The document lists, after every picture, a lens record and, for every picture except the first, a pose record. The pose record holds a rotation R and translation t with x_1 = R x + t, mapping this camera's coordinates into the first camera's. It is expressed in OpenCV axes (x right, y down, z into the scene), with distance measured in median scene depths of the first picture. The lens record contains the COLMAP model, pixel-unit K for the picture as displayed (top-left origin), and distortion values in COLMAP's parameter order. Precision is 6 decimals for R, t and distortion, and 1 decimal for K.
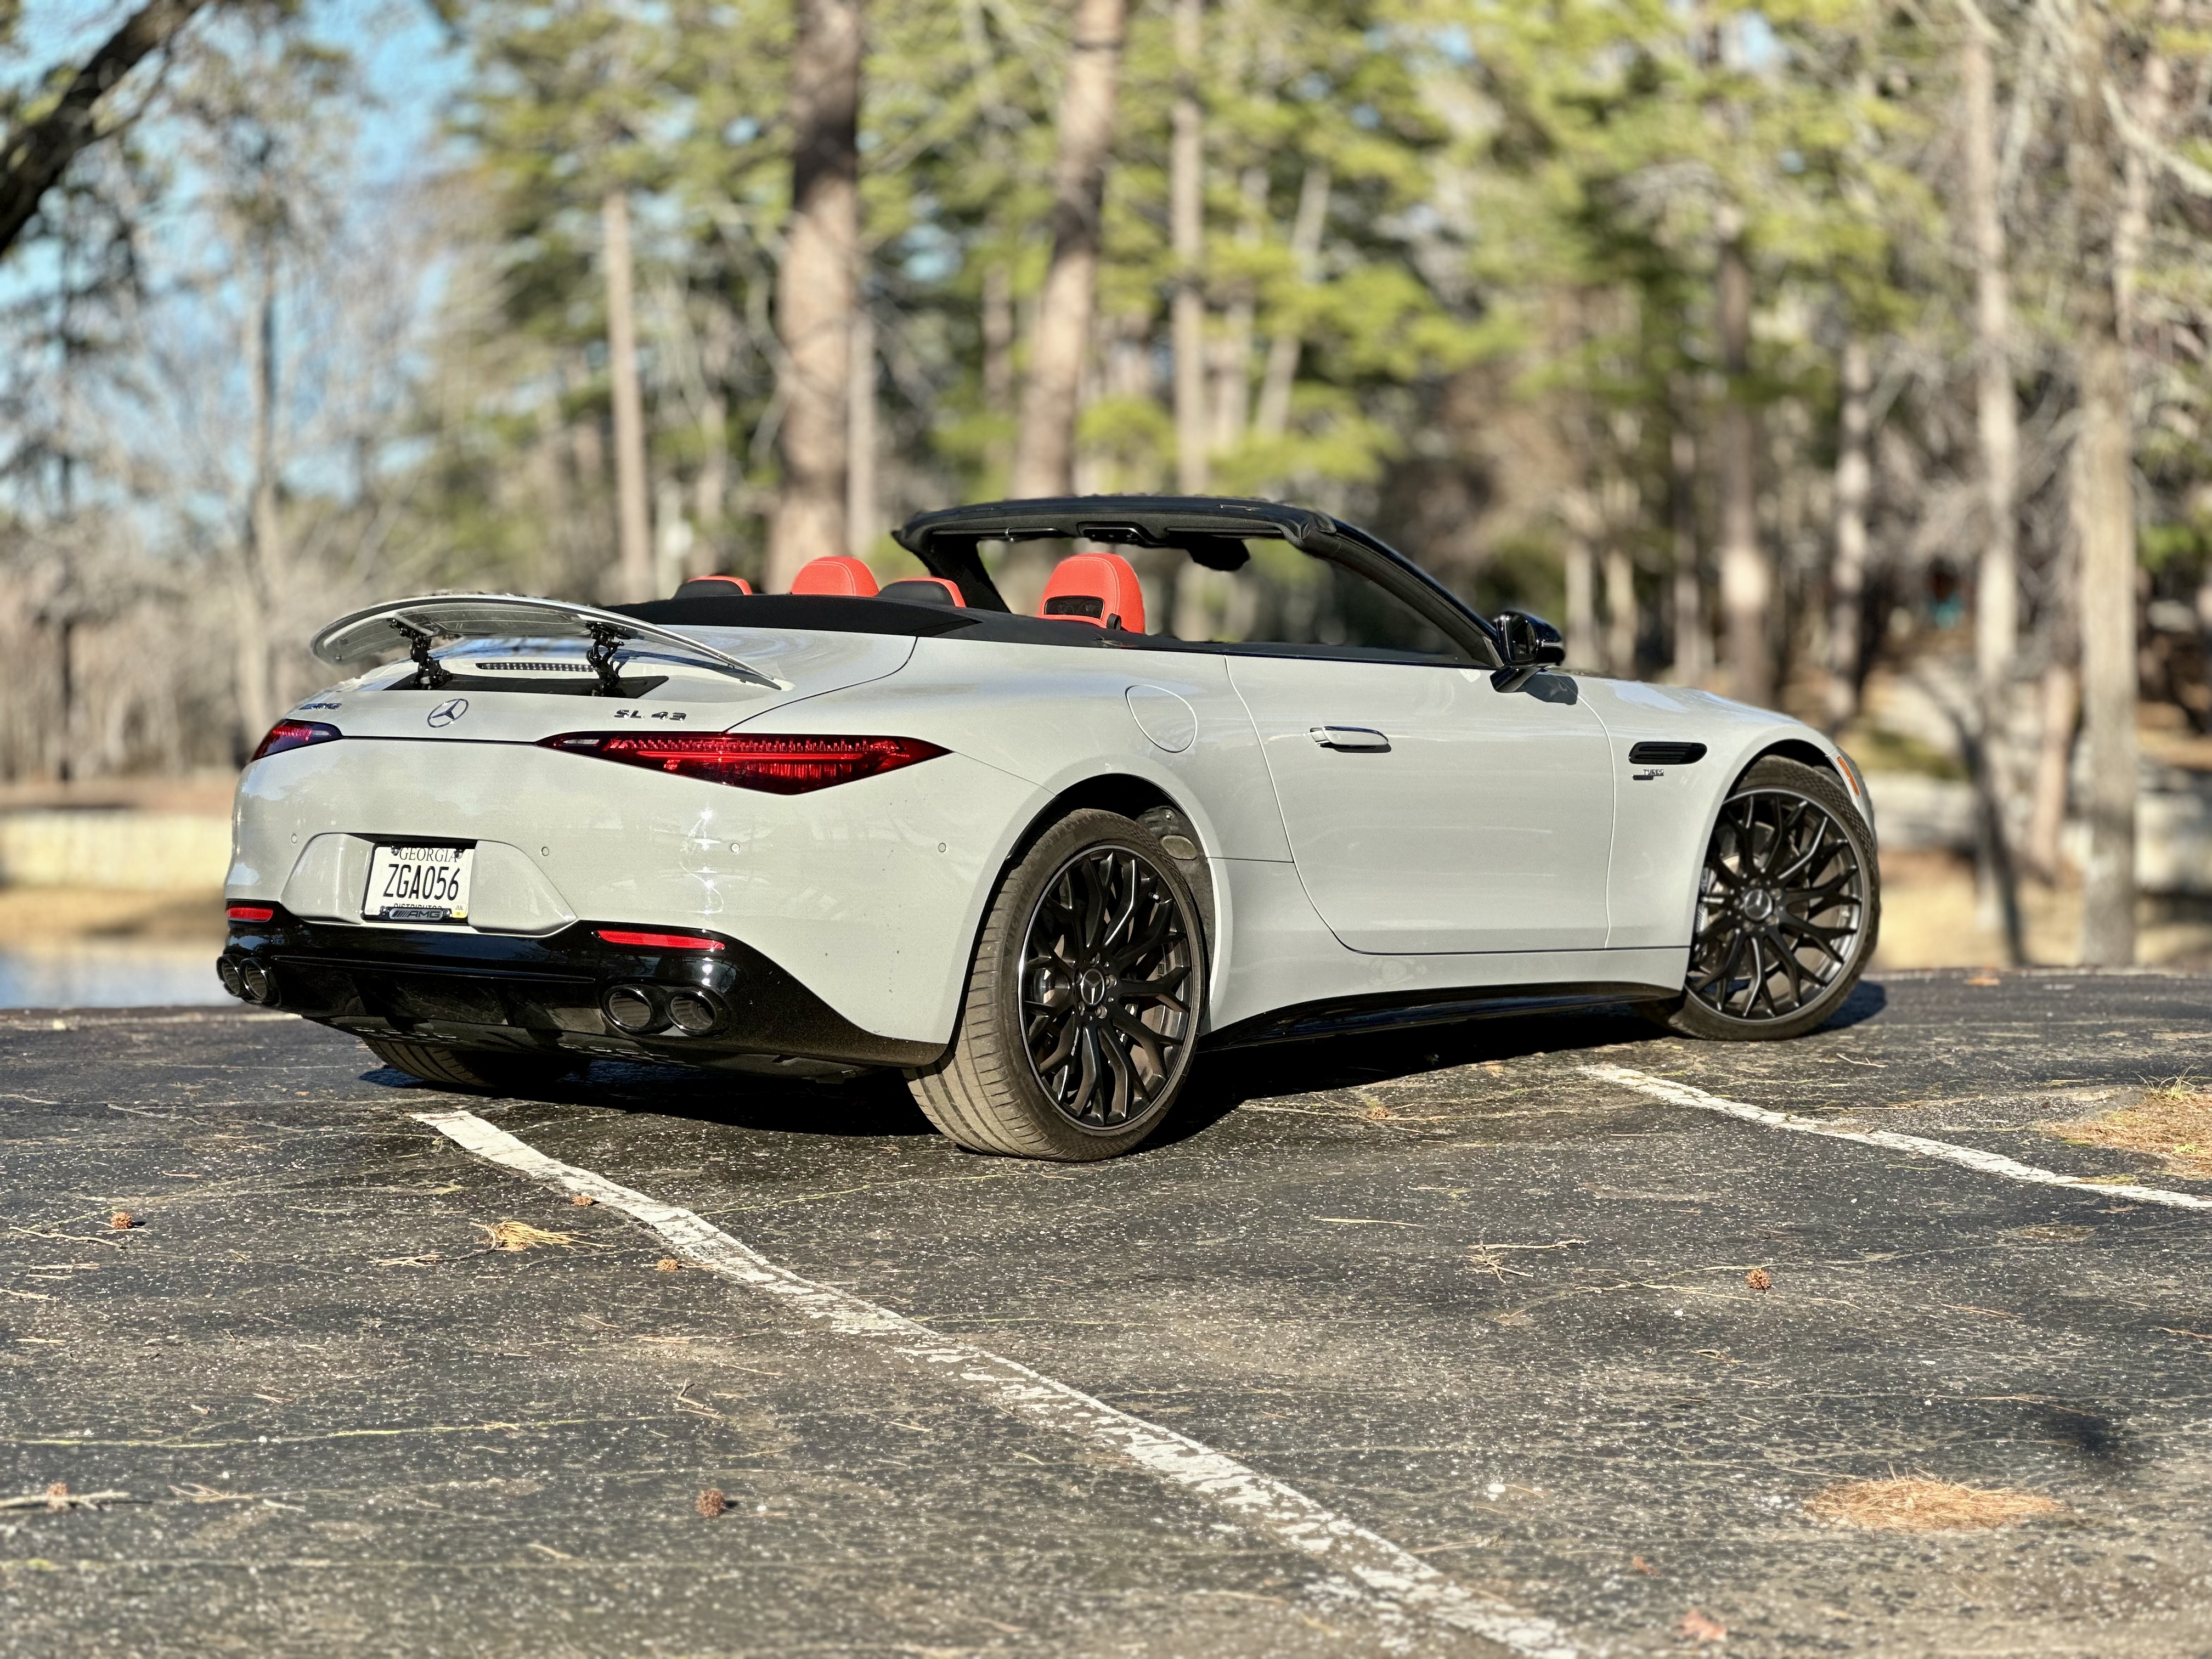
lens RADIAL K [[5038.3, 0, 1104.6], [0, 5038.3, 828.7], [0, 0, 1]] dist [0.011436, 0.000000]
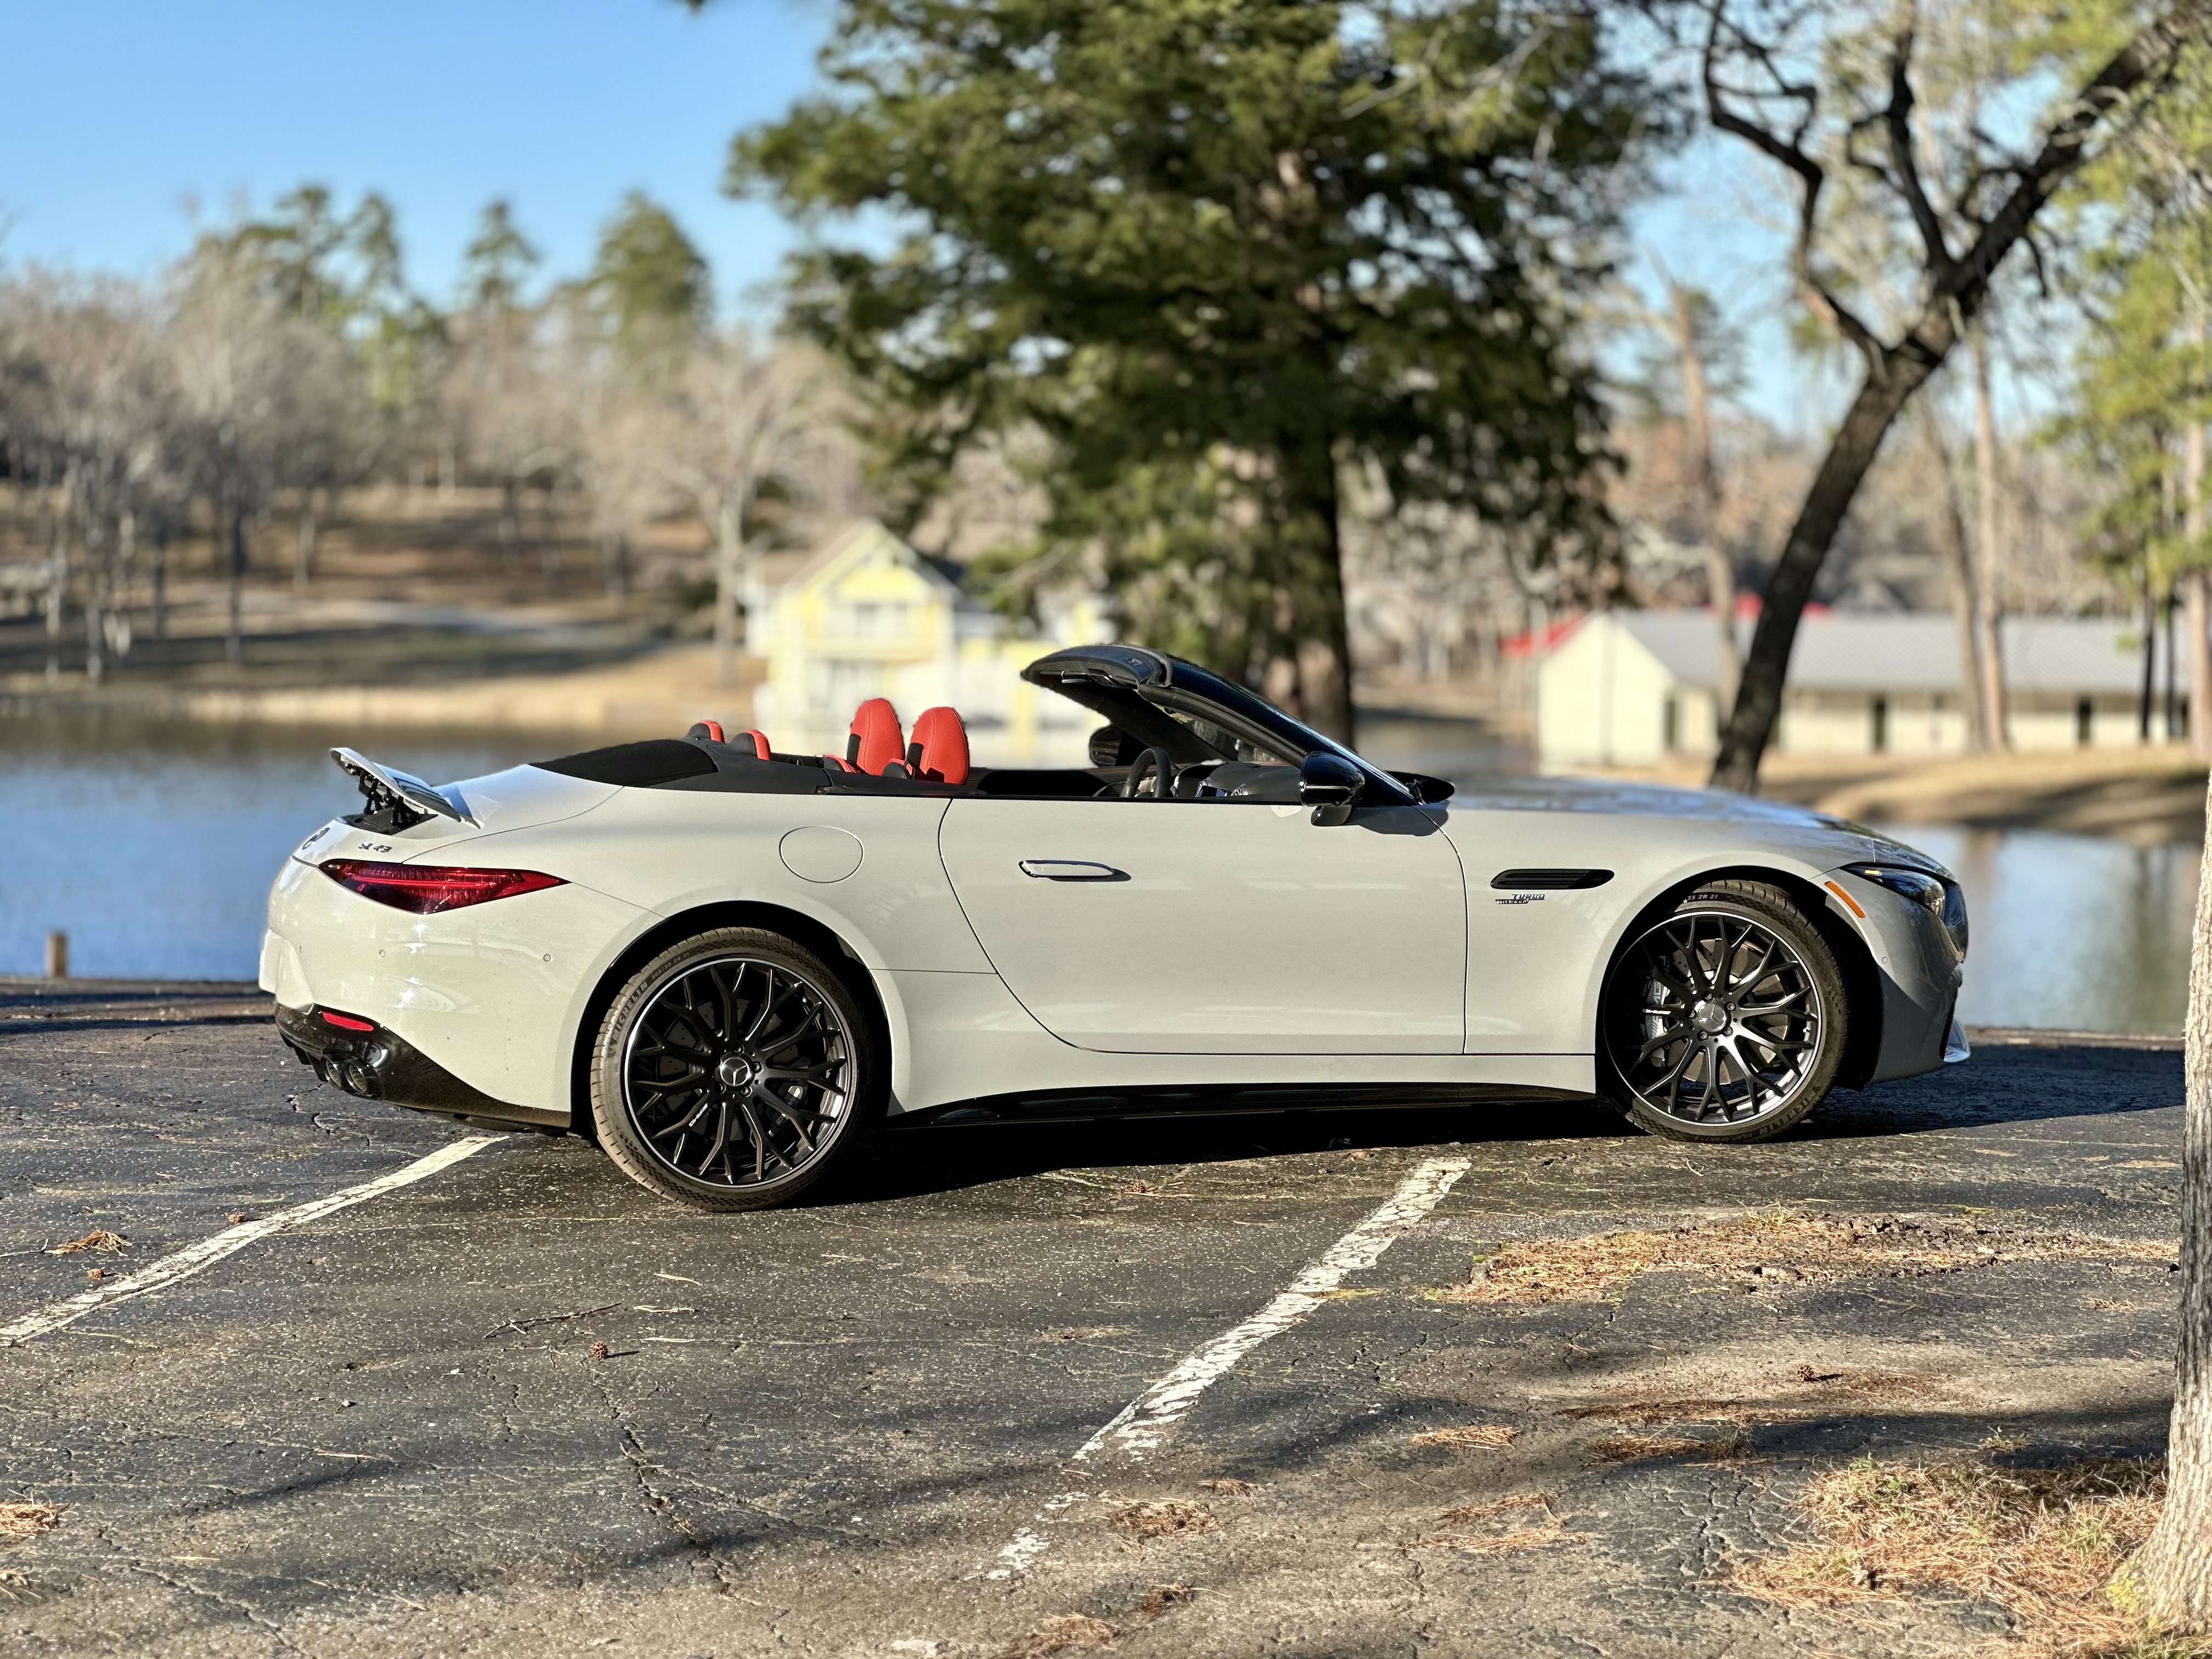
lens RADIAL K [[5038.3, 0, 1107.9], [0, 5038.3, 830.7], [0, 0, 1]] dist [0.011436, 0.000000]
pose [[0.813788, 0.026796, -0.580544, 0.782100], [-0.017118, 0.999608, 0.022143, -0.056213], [0.580910, -0.008082, 0.813928, 0.047113]]
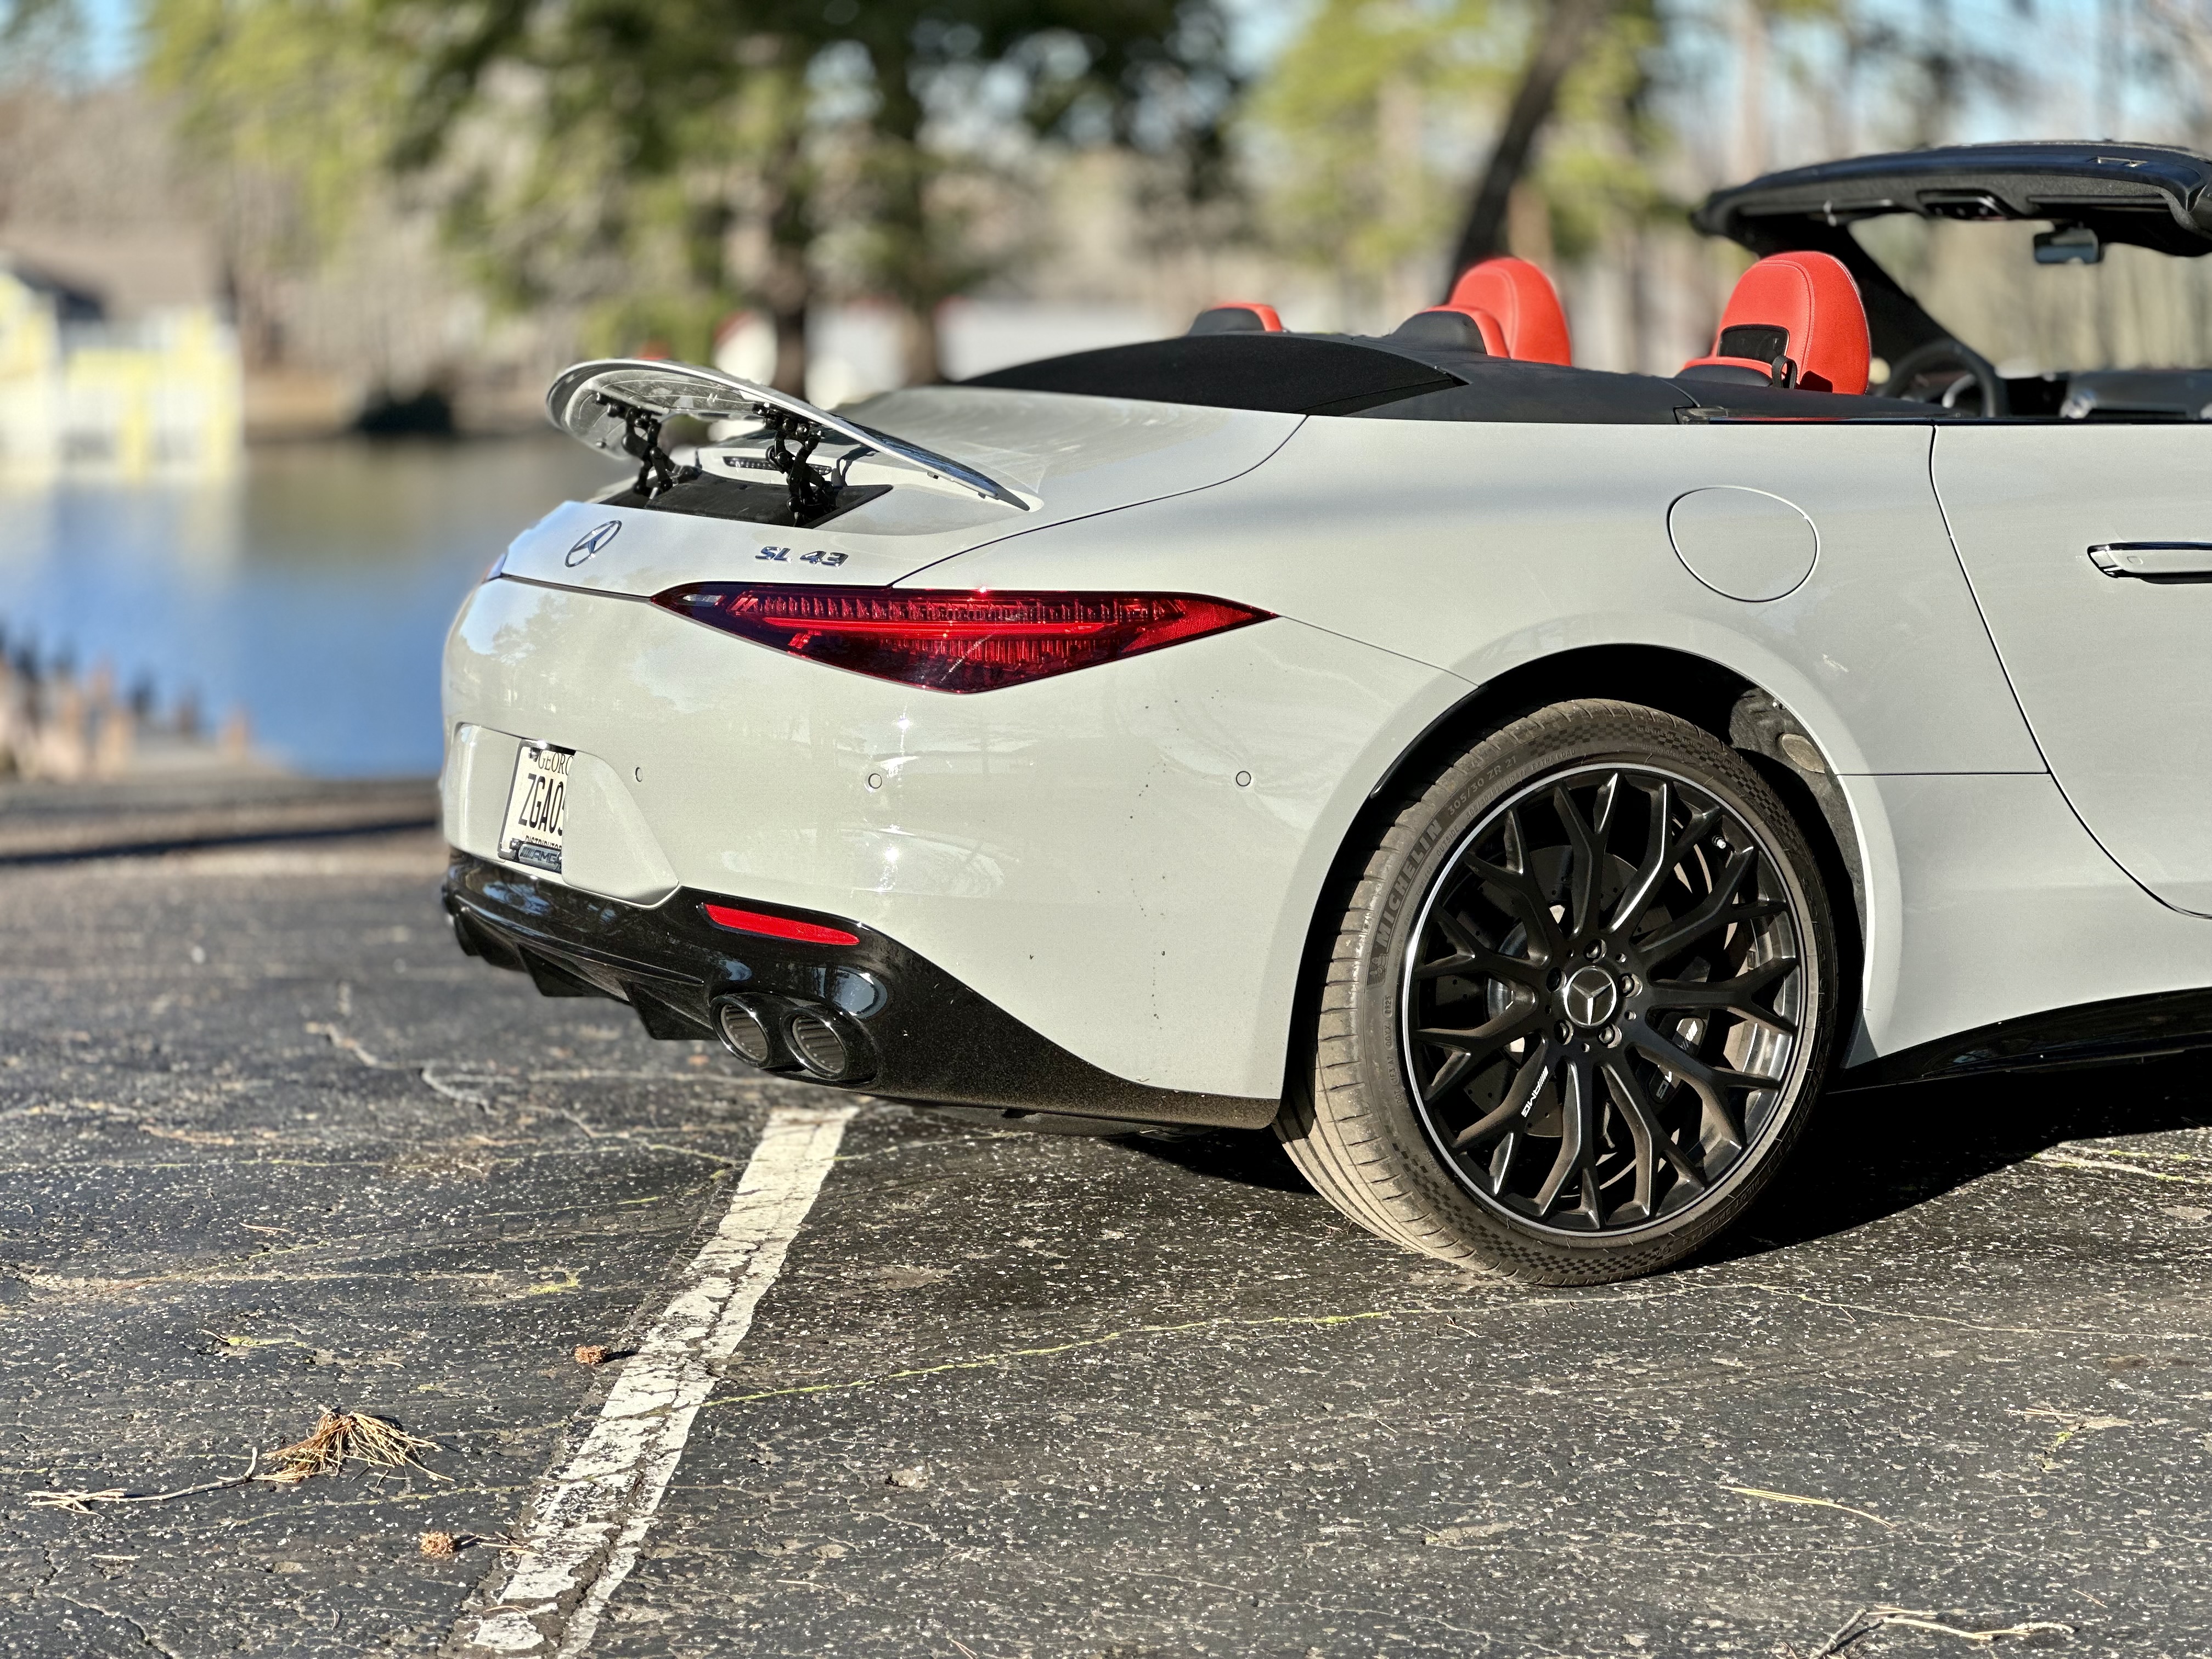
lens RADIAL K [[5038.3, 0, 1103.5], [0, 5038.3, 824.8], [0, 0, 1]] dist [0.011436, 0.000000]
pose [[0.905917, 0.026746, -0.422609, 0.196463], [0.006353, 0.997033, 0.076717, -0.035142], [0.423407, -0.072184, 0.903059, 0.432421]]
